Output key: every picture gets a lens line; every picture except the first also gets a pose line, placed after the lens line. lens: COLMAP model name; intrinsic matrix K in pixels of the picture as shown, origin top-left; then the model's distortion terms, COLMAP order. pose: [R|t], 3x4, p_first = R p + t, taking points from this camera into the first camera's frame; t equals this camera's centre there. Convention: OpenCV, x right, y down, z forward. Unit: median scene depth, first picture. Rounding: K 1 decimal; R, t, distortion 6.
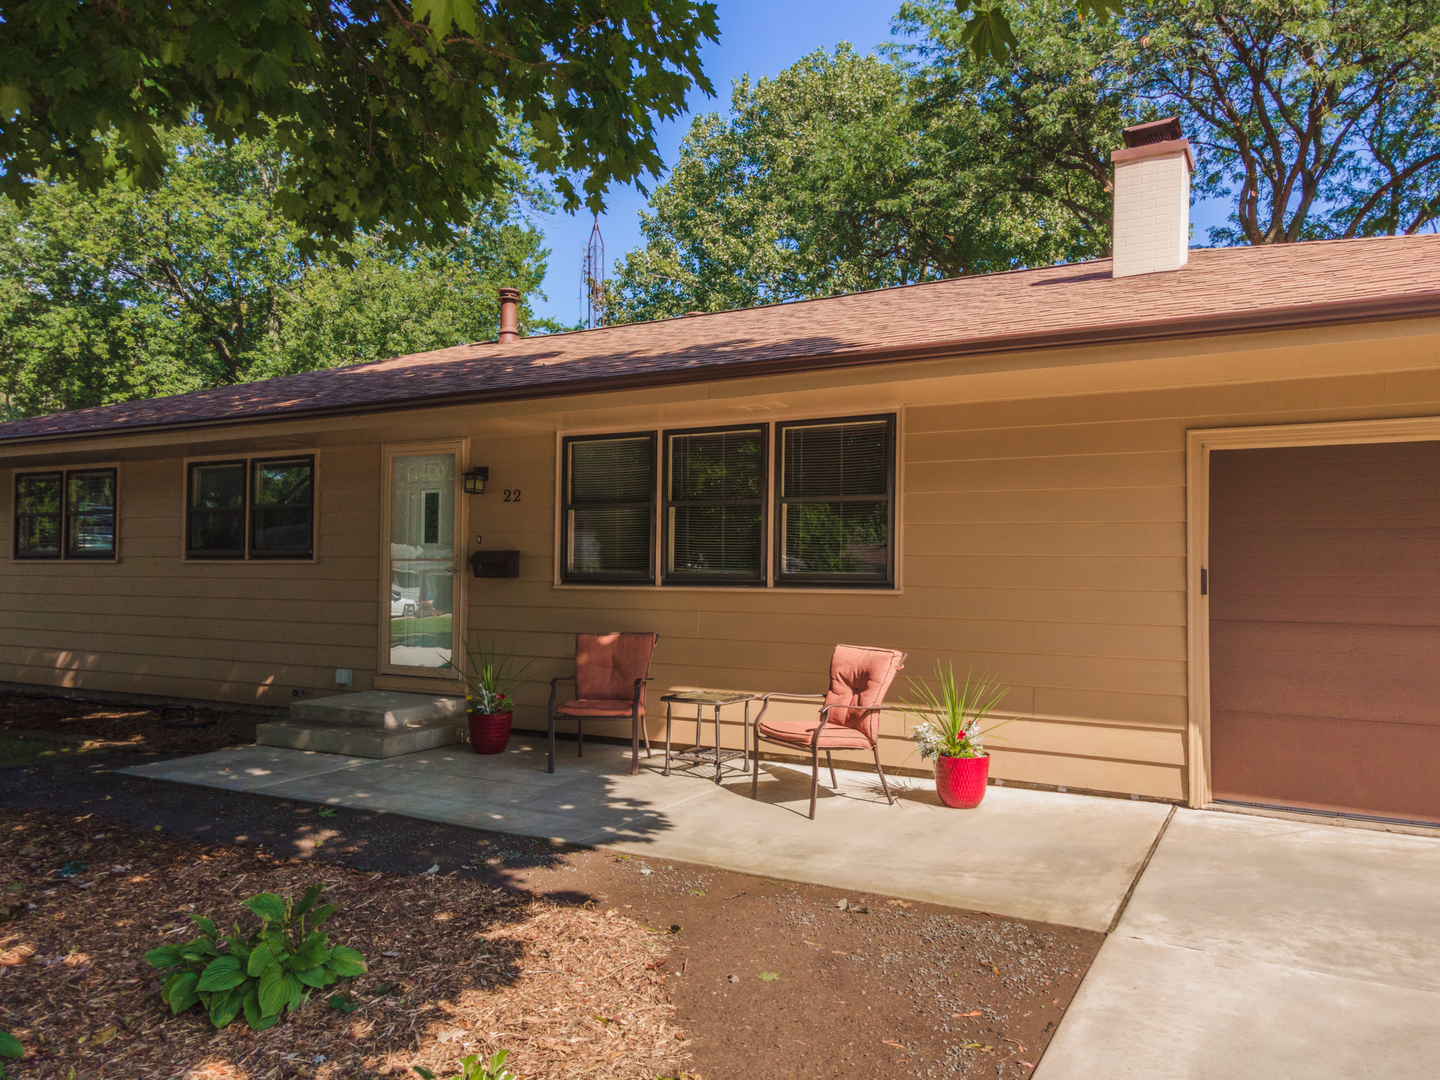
lens RADIAL K [[1105.3, 0, 720.0], [0, 1105.3, 540.0], [0, 0, 1]] dist [0.028422, 0.001301]
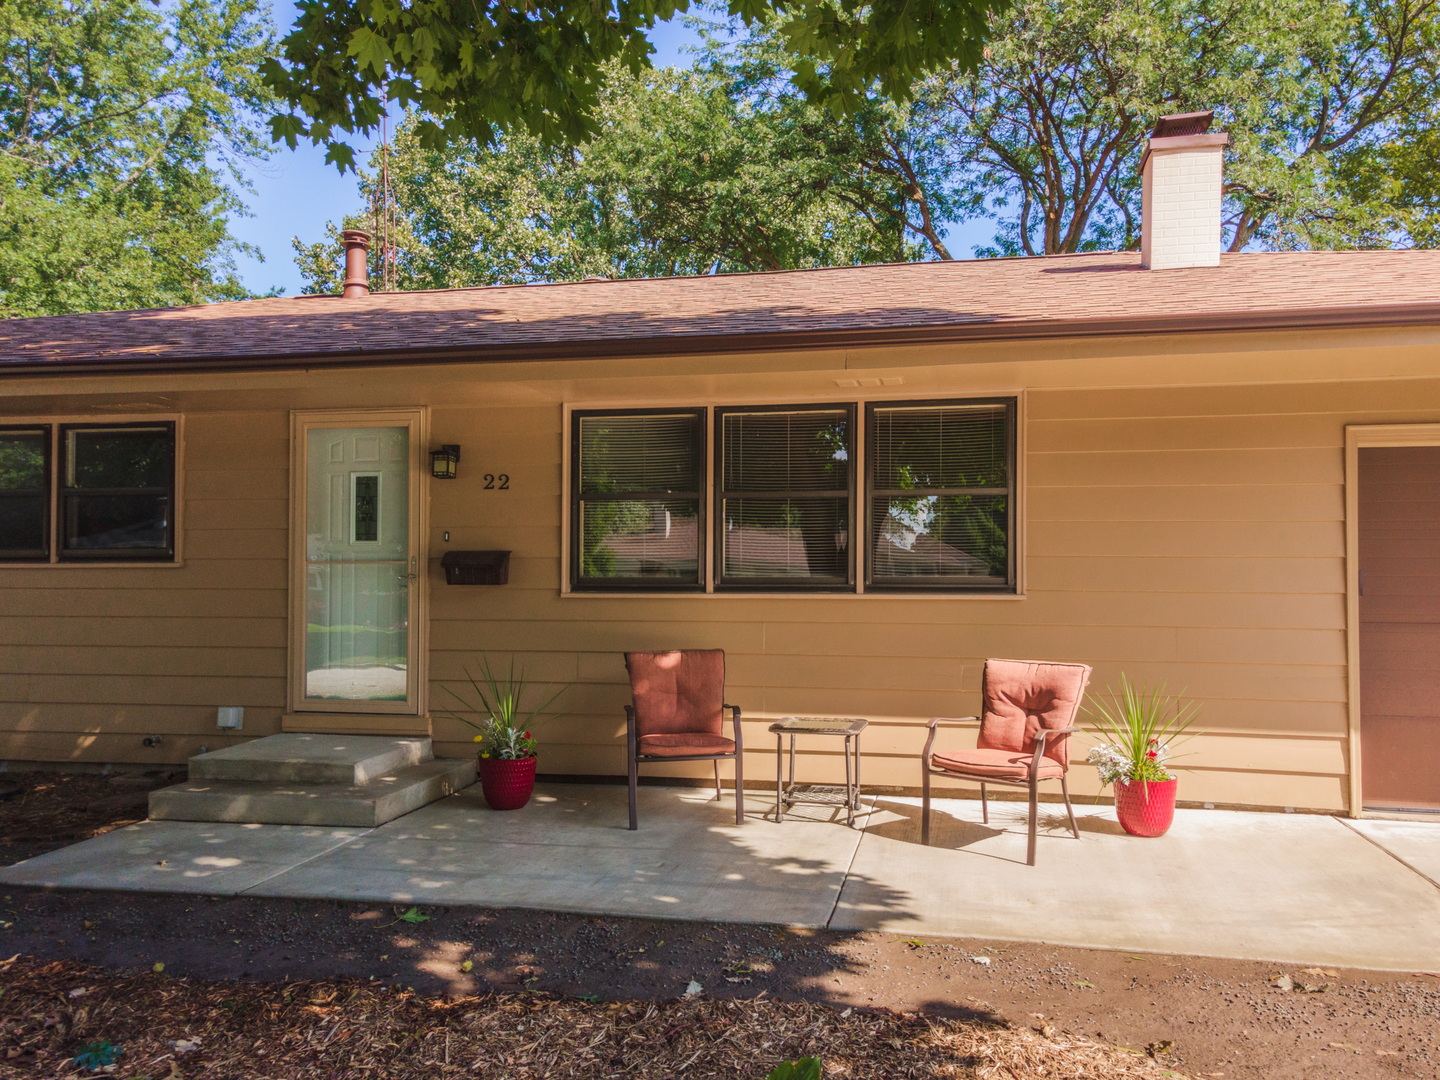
lens RADIAL K [[1106.7, 0, 720.0], [0, 1106.7, 540.0], [0, 0, 1]] dist [0.030889, 0.013265]
pose [[0.944440, 0.004134, 0.328659, -0.339861], [-0.003812, 0.999991, -0.001623, 0.003261], [-0.328663, 0.000280, 0.944447, 0.216838]]
